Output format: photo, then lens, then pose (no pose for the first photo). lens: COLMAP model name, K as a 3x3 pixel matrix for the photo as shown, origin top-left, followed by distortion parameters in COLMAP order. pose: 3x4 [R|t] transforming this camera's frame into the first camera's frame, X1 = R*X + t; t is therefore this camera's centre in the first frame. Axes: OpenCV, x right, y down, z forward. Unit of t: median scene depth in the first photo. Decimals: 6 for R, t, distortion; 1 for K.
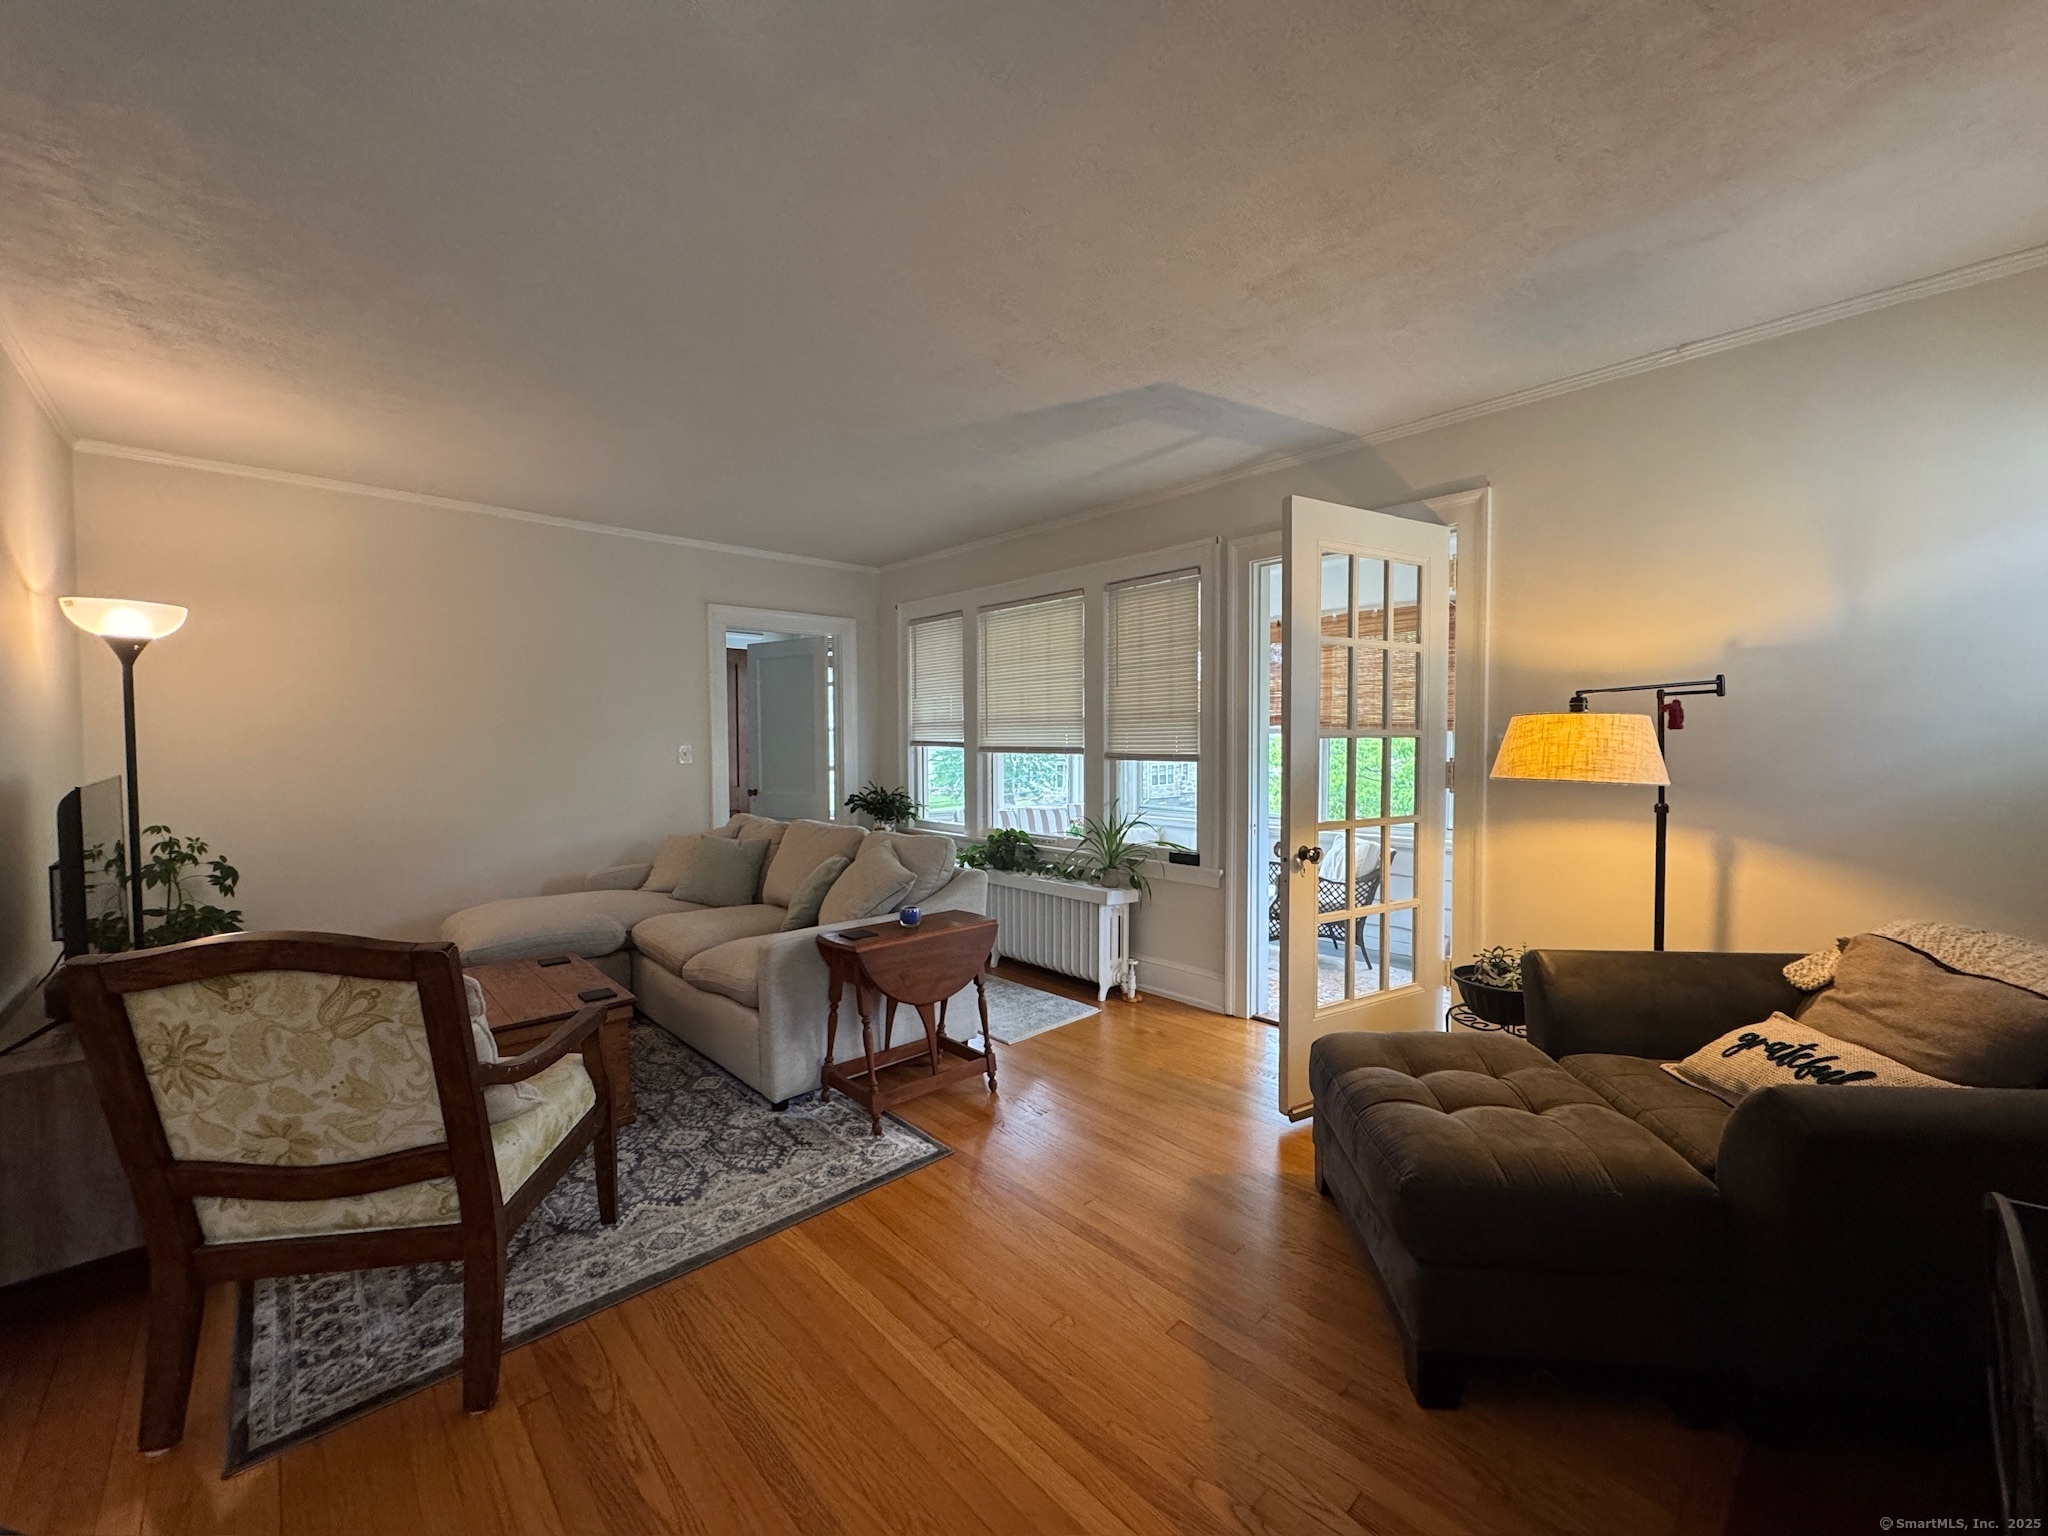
lens RADIAL K [[814.3, 0, 1022.9], [0, 814.3, 764.0], [0, 0, 1]] dist [-0.002340, 0.000190]
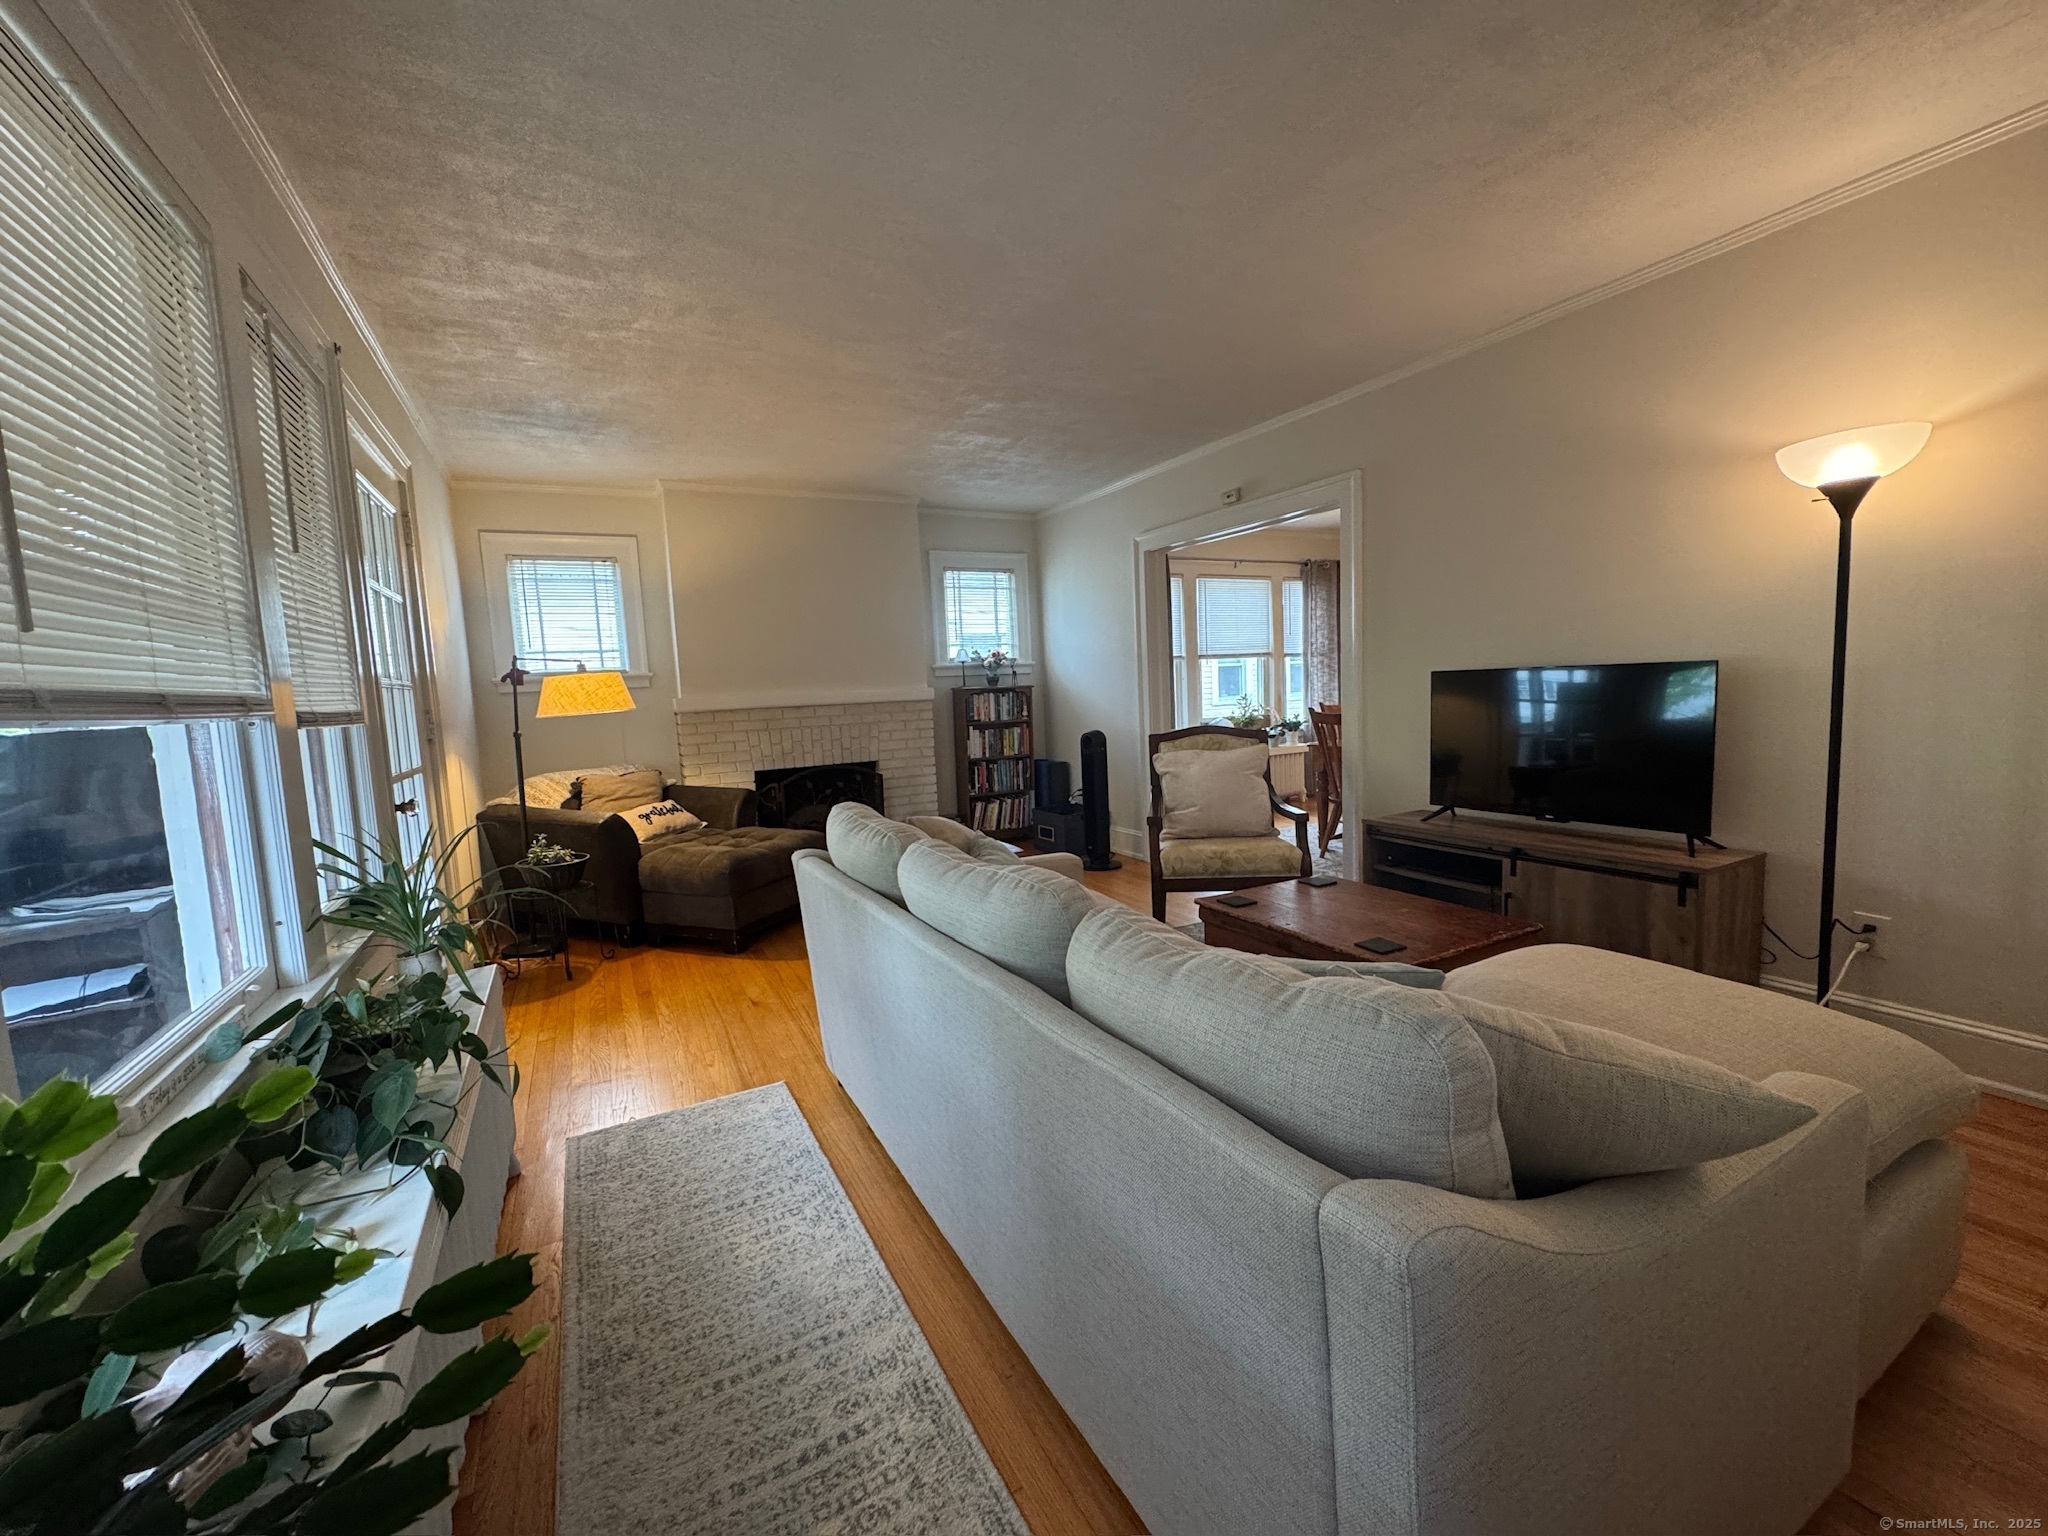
lens RADIAL K [[814.3, 0, 1017.5], [0, 814.3, 769.4], [0, 0, 1]] dist [-0.002340, 0.000190]
pose [[-0.964673, 0.020771, 0.262630, -0.339895], [0.057024, 0.989717, 0.131178, -0.018276], [-0.257204, 0.141520, -0.955938, 1.294674]]
